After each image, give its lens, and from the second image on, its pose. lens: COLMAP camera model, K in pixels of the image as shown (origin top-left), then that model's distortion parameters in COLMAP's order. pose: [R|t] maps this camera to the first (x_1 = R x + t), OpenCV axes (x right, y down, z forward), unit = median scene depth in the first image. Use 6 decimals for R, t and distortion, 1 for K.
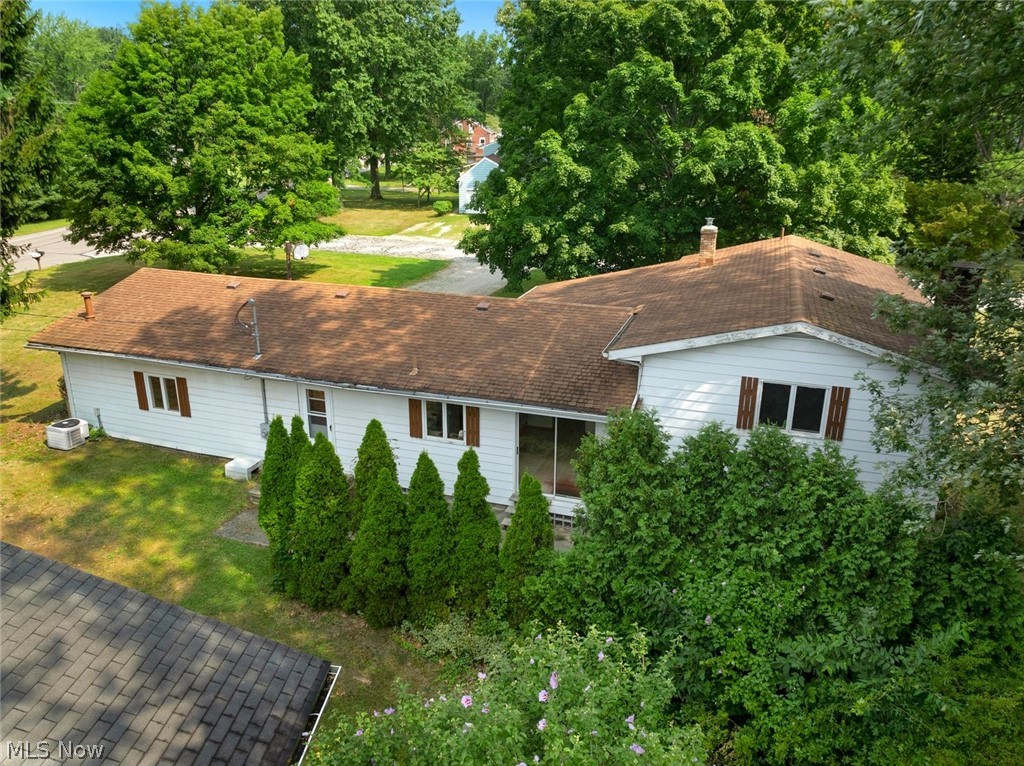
lens RADIAL K [[721.0, 0, 512.0], [0, 721.0, 383.0], [0, 0, 1]] dist [0.084878, -0.130614]
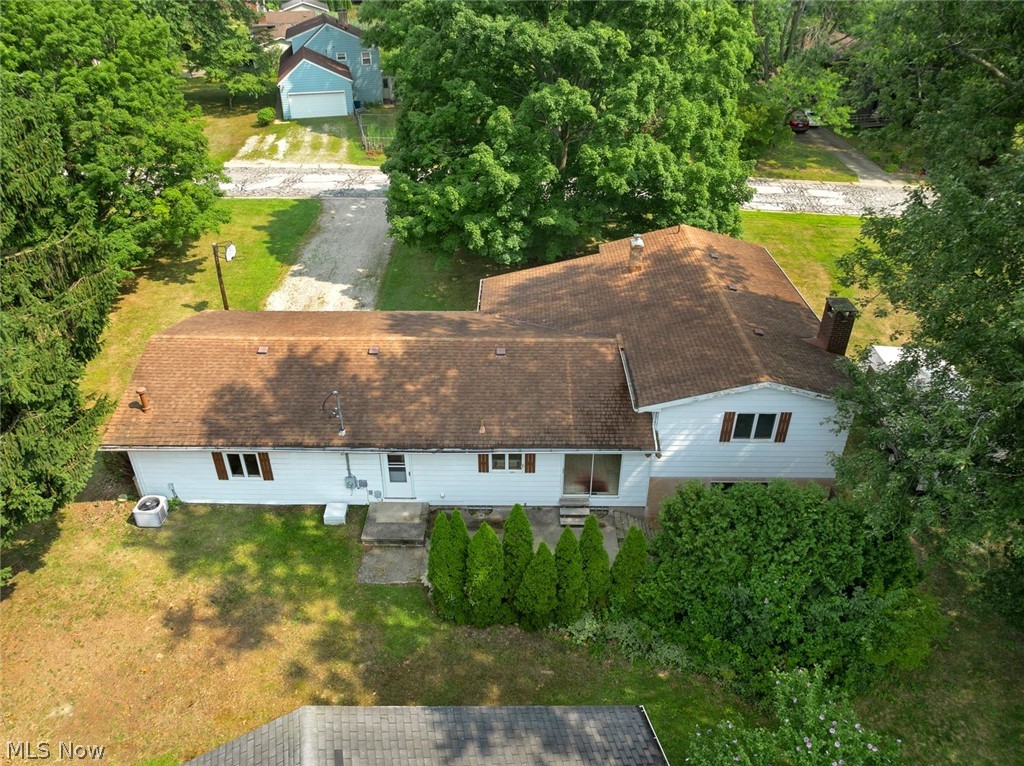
lens RADIAL K [[706.0, 0, 512.0], [0, 706.0, 383.0], [0, 0, 1]] dist [0.002181, 0.000570]
pose [[0.947339, -0.180517, 0.264505, -0.286375], [0.111021, 0.959888, 0.257467, -0.294989], [-0.300373, -0.214543, 0.929380, -0.126811]]
